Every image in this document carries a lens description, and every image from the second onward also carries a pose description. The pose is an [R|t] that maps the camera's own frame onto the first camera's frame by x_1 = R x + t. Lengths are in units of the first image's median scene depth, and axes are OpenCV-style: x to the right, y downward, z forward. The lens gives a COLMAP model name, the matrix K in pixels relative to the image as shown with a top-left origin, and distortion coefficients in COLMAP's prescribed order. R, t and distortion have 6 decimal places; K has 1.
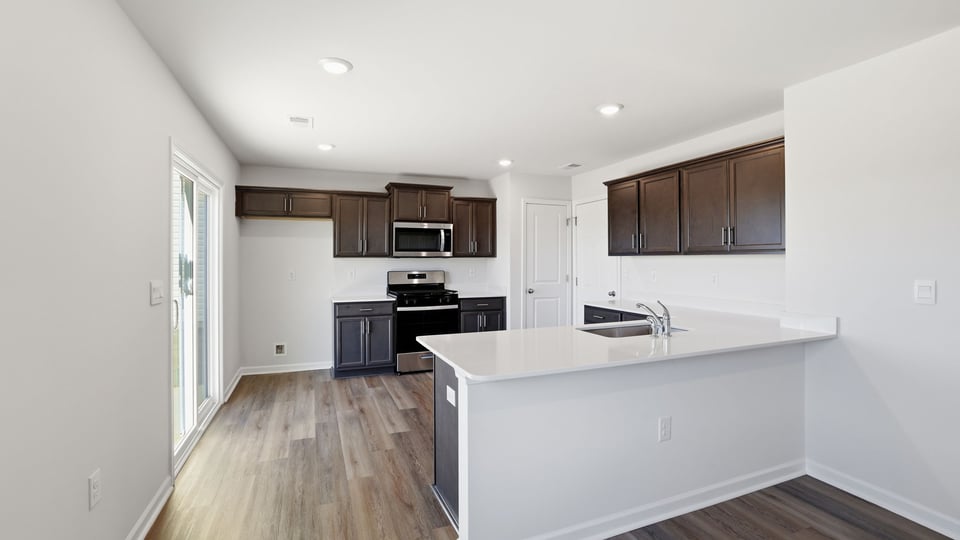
lens RADIAL K [[418.5, 0, 470.5], [0, 418.5, 256.6], [0, 0, 1]] dist [-0.051602, 0.018158]
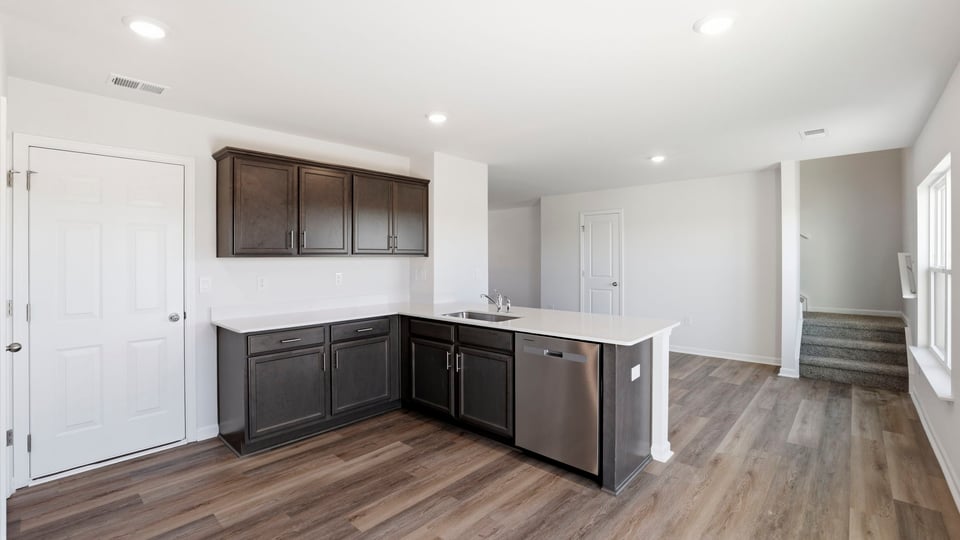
lens RADIAL K [[418.5, 0, 470.5], [0, 418.5, 256.6], [0, 0, 1]] dist [-0.051602, 0.018158]
pose [[-0.432650, 0.002957, 0.901557, -0.387339], [-0.001002, 0.999992, -0.003761, -0.000454], [-0.901561, -0.002531, -0.432644, 0.819040]]
